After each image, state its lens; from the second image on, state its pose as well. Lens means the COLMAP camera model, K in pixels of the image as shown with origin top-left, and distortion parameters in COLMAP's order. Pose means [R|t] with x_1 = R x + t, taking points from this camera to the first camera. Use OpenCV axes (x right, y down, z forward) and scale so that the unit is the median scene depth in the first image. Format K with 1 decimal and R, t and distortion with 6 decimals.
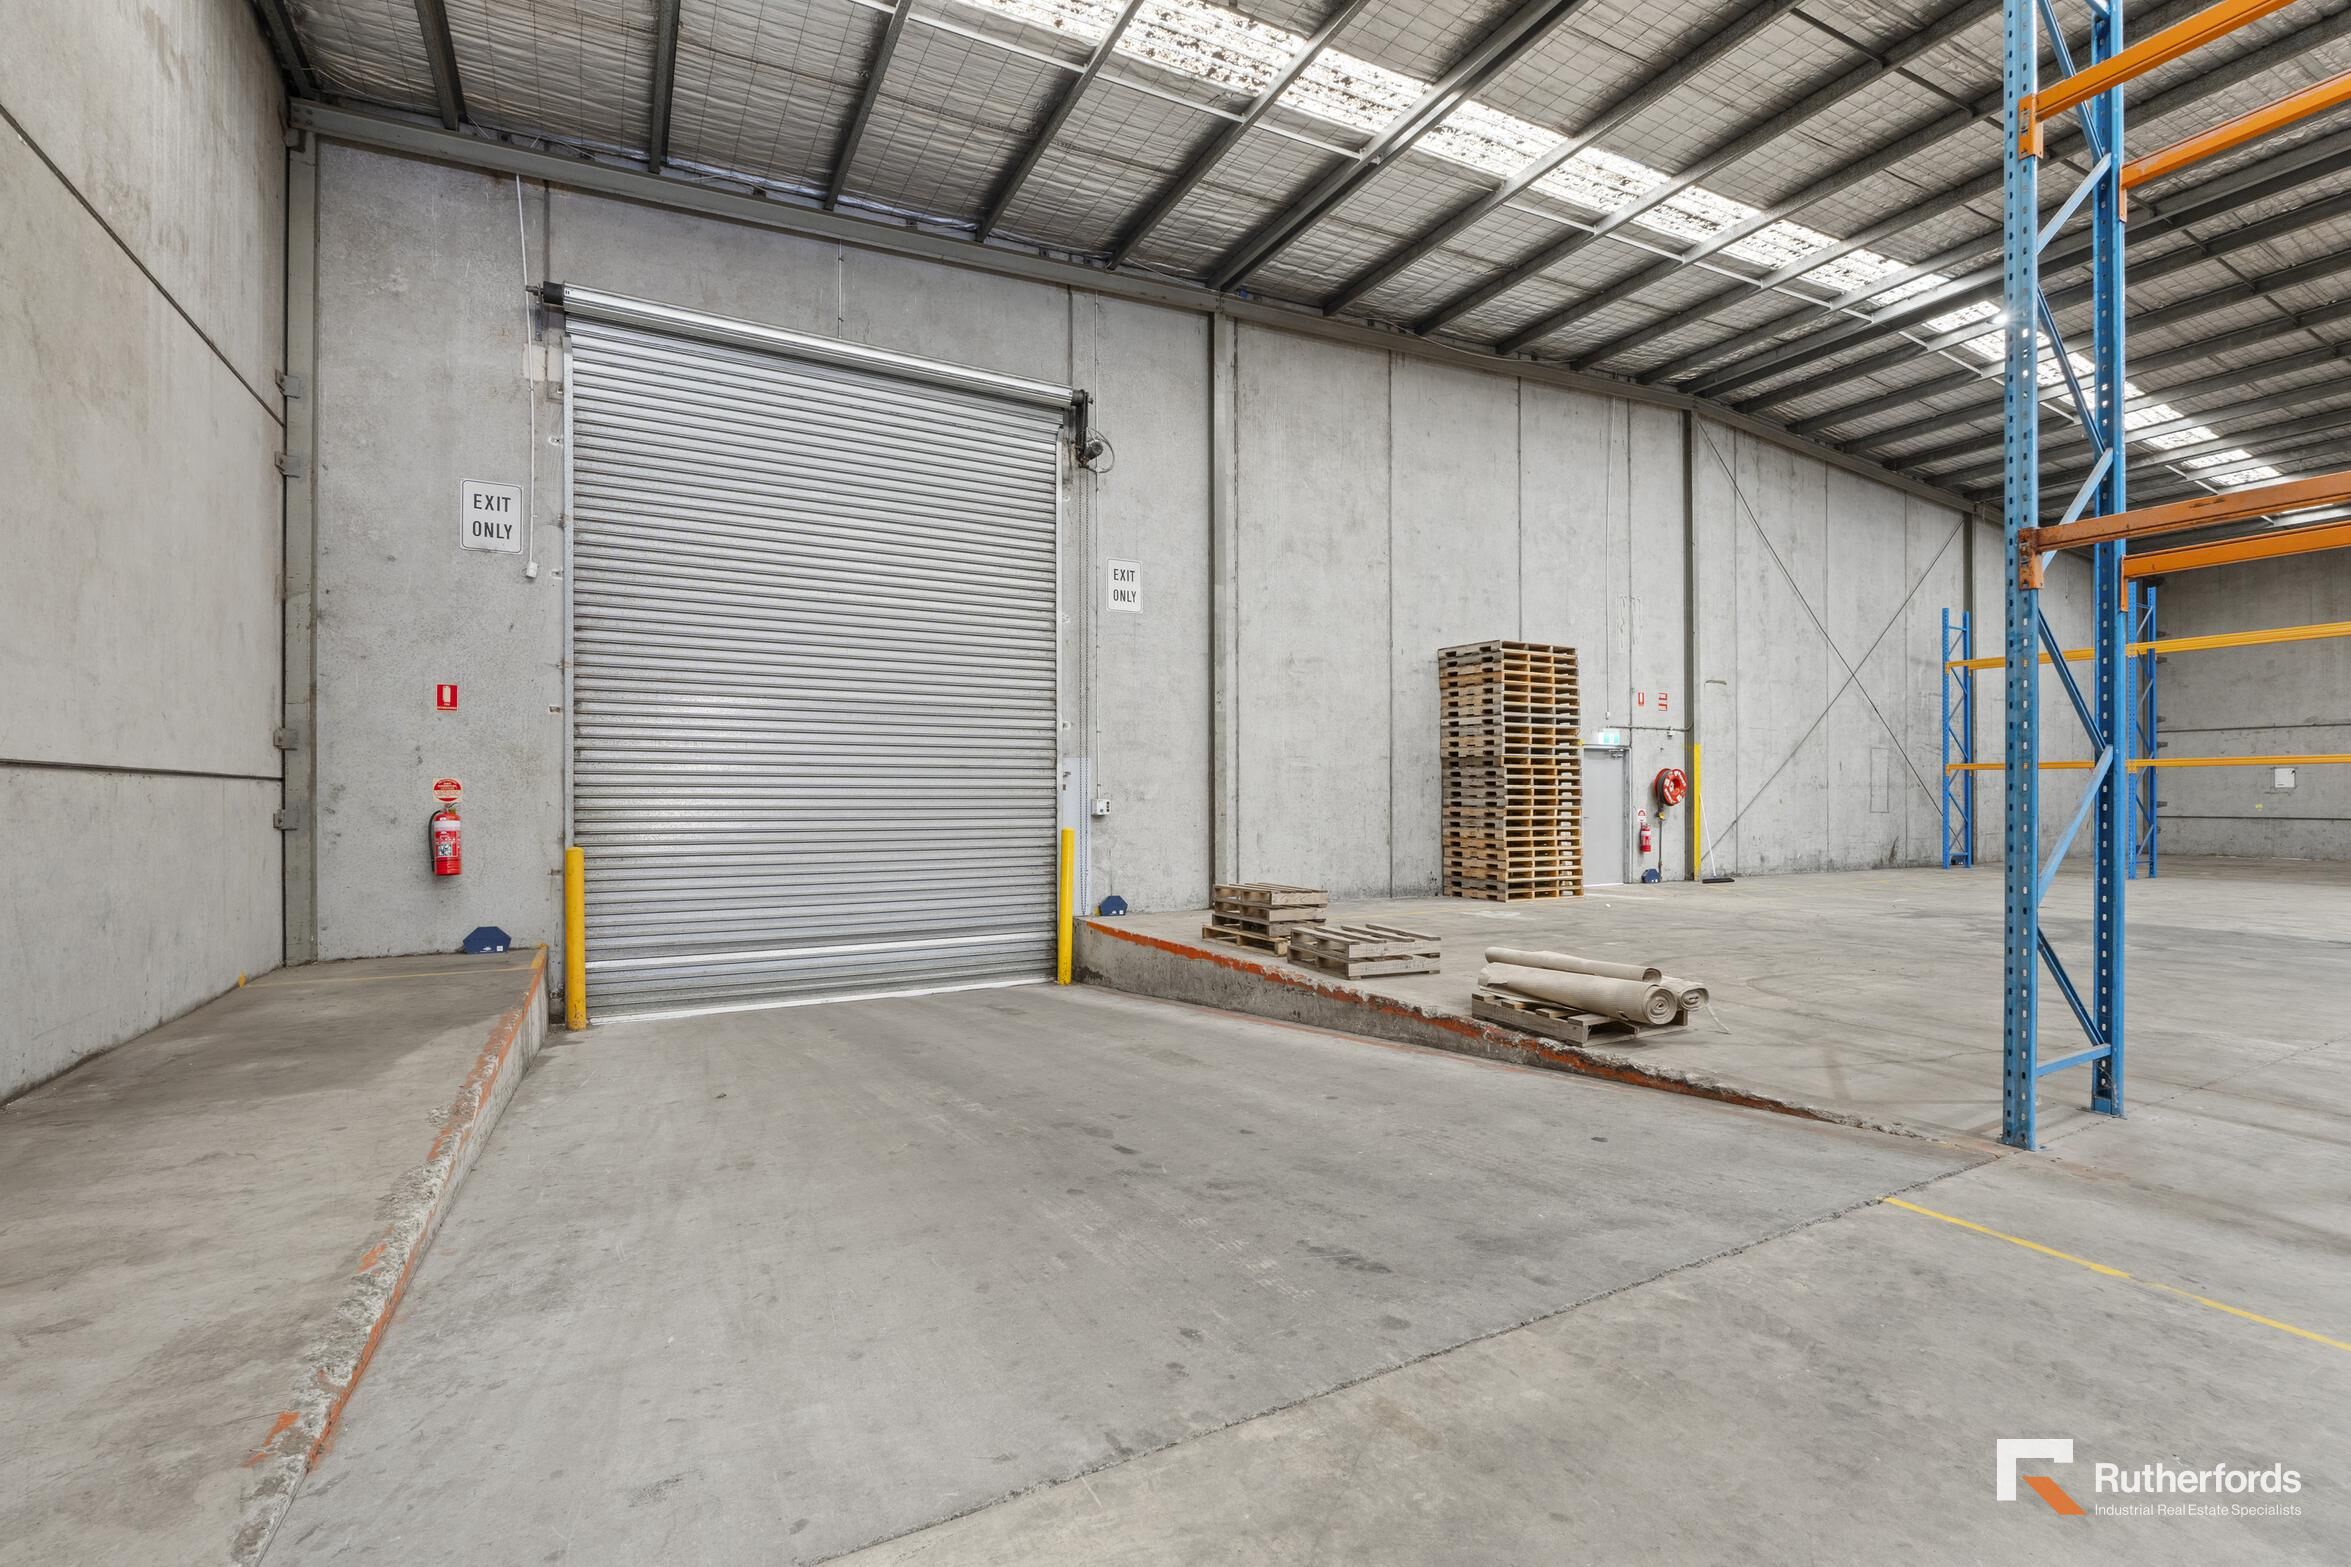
lens RADIAL K [[1028.9, 0, 1169.0], [0, 1028.9, 785.7], [0, 0, 1]] dist [-0.000904, -0.000221]
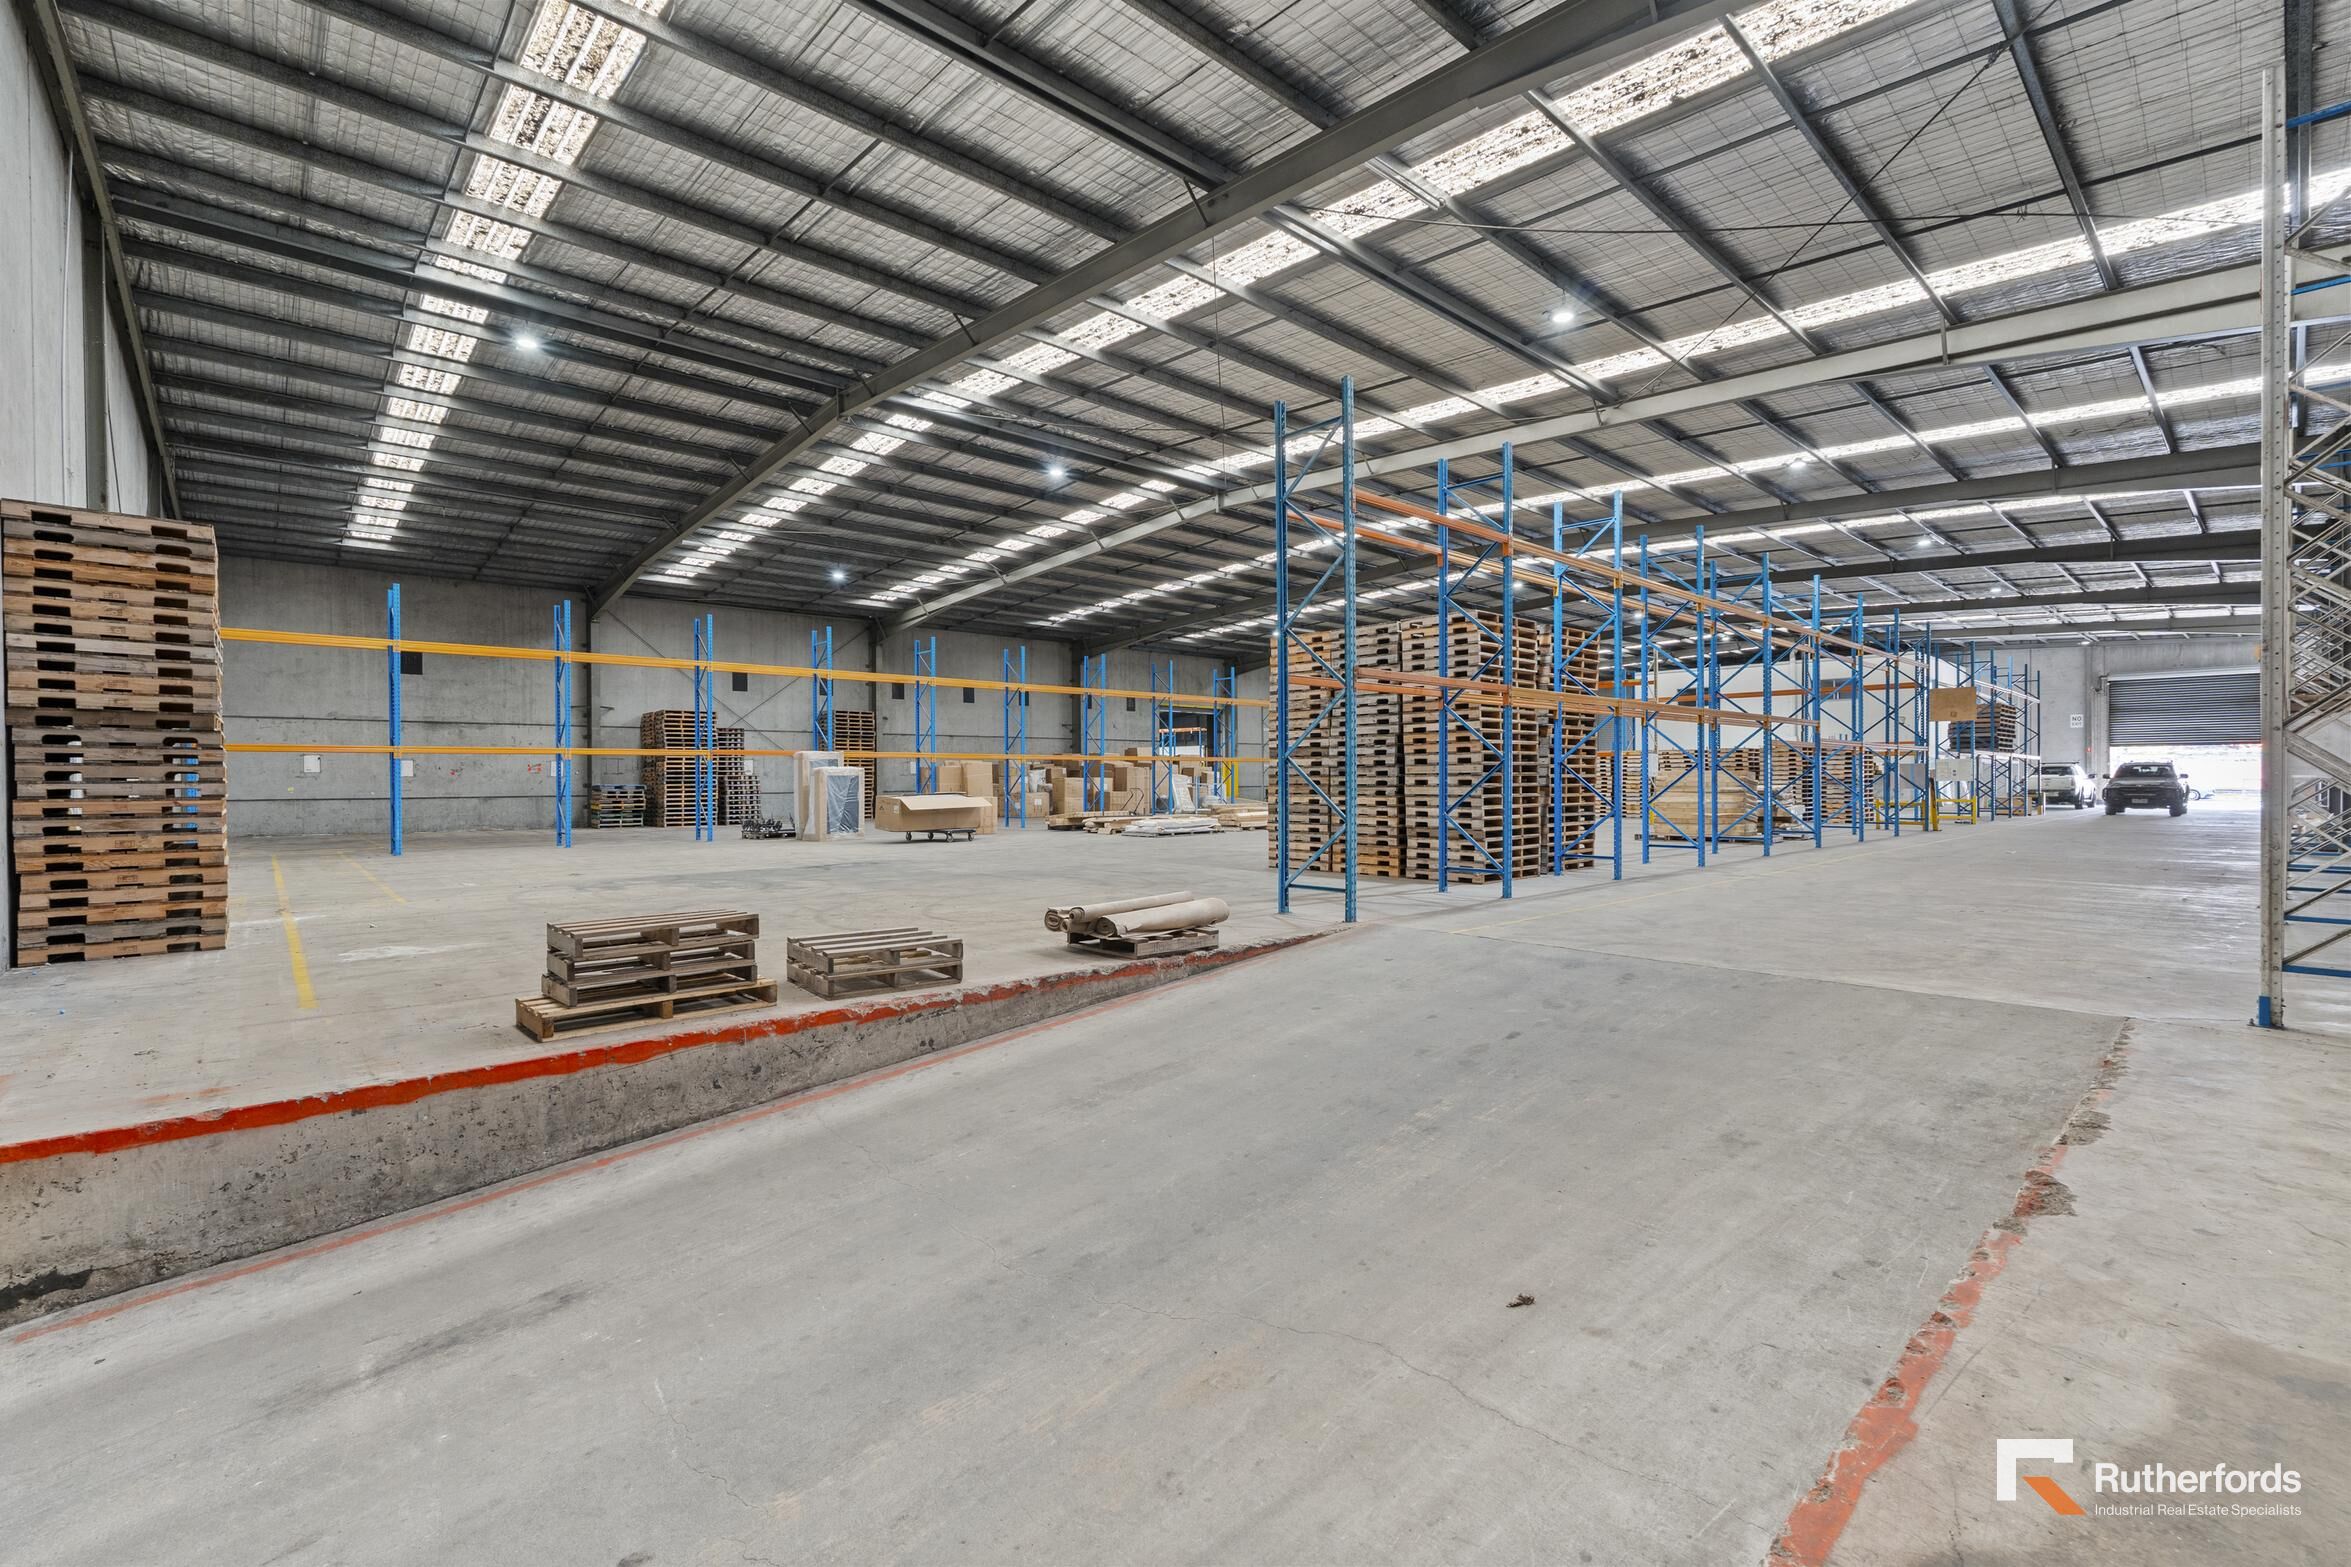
lens RADIAL K [[1028.9, 0, 1169.0], [0, 1028.9, 785.7], [0, 0, 1]] dist [-0.000904, -0.000221]
pose [[-0.244798, -0.006155, 0.969554, -0.975495], [-0.007821, 0.999960, 0.004373, 0.016163], [-0.969542, -0.006512, -0.244837, 1.385073]]
